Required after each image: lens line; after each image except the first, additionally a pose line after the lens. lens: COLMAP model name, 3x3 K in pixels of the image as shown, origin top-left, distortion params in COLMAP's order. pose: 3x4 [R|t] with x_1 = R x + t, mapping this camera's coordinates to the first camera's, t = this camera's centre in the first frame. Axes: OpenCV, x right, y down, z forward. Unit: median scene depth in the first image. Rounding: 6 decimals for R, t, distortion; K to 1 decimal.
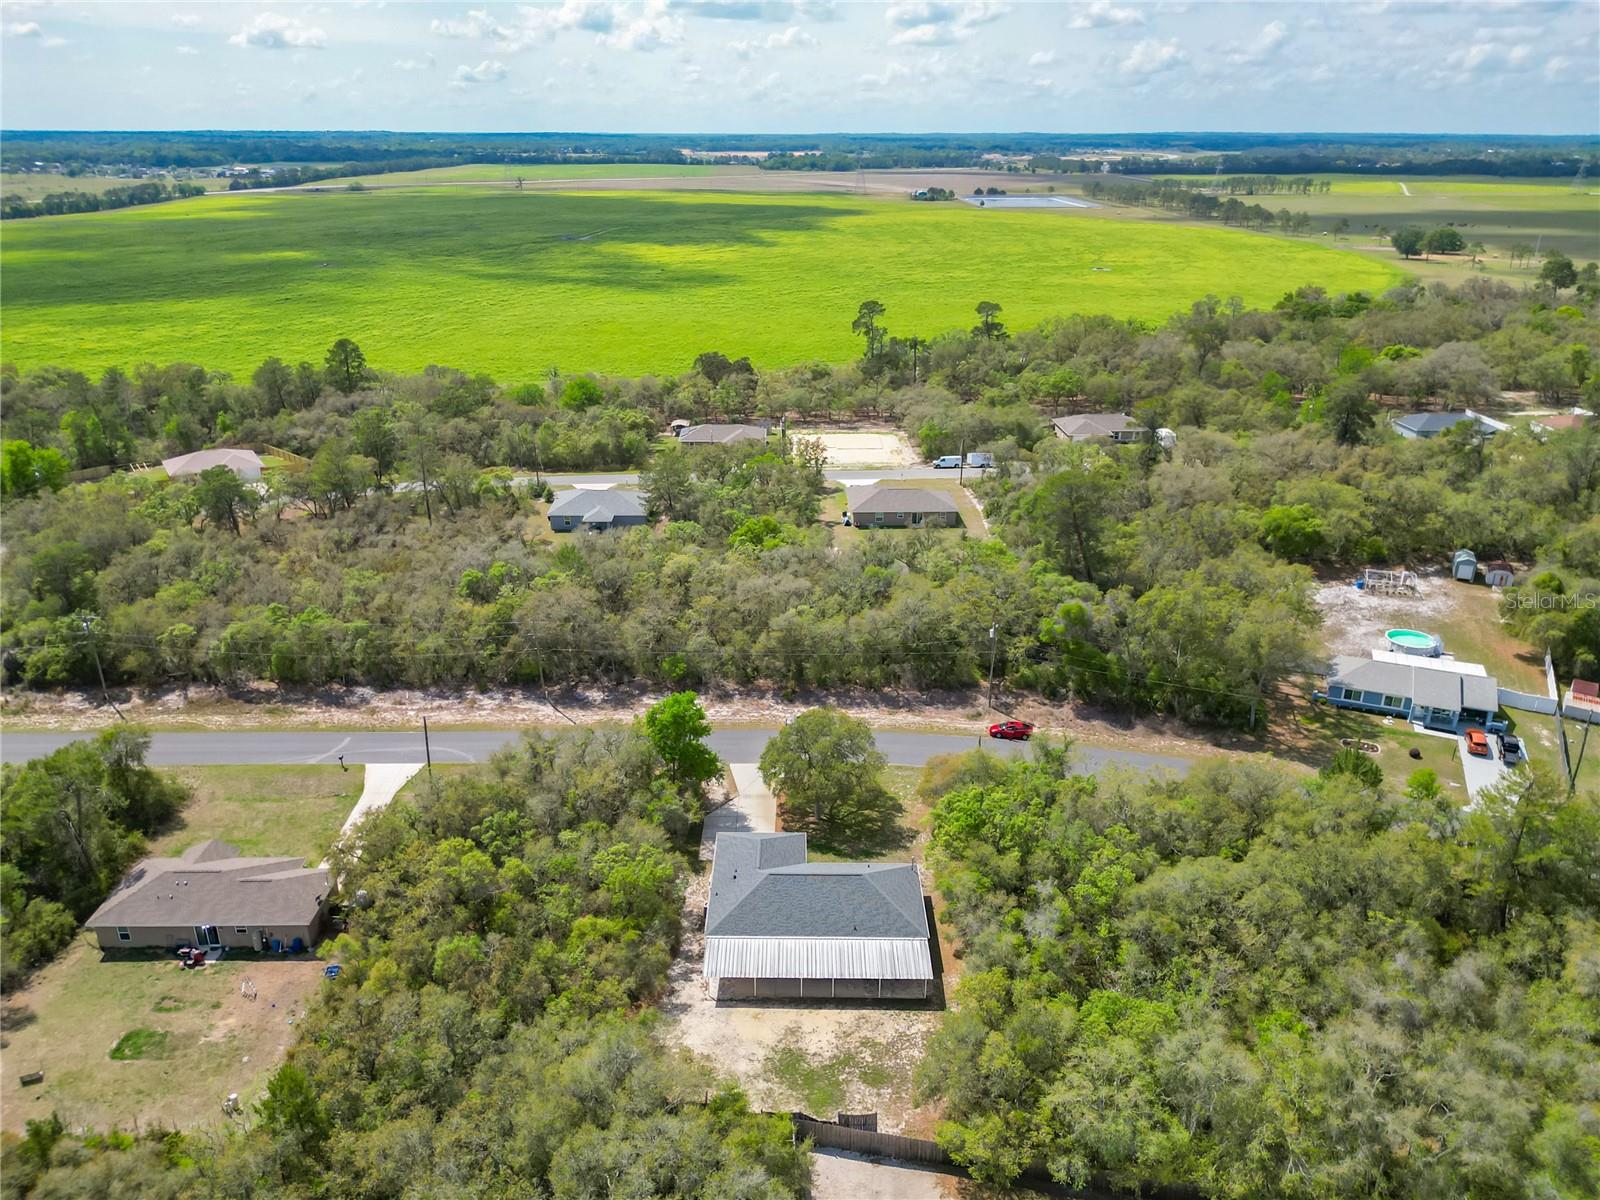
lens RADIAL K [[1153.9, 0, 798.6], [0, 1153.9, 601.2], [0, 0, 1]] dist [0.043899, -0.054824]
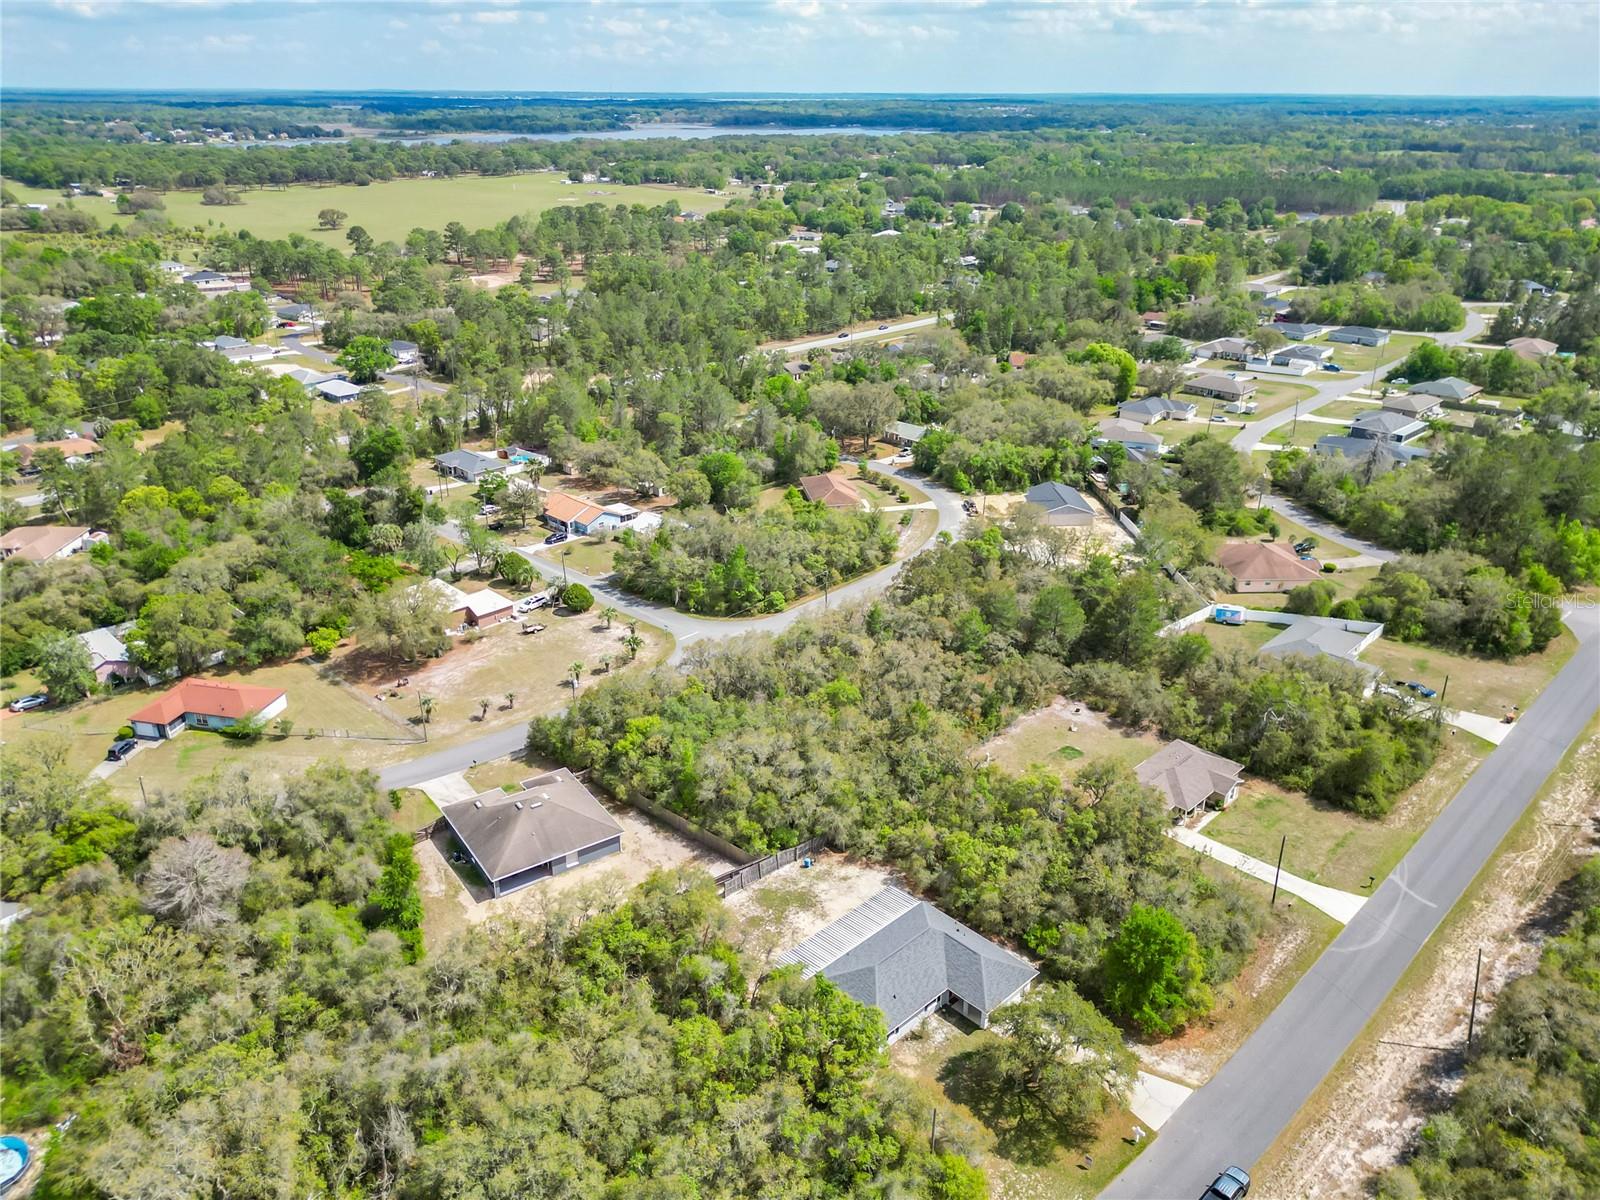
lens RADIAL K [[1153.9, 0, 798.6], [0, 1153.9, 601.2], [0, 0, 1]] dist [0.043899, -0.054824]
pose [[-0.716893, 0.275307, -0.640524, 0.517903], [-0.268022, 0.739298, 0.617740, -0.496945], [0.643606, 0.614528, -0.456209, 0.871758]]
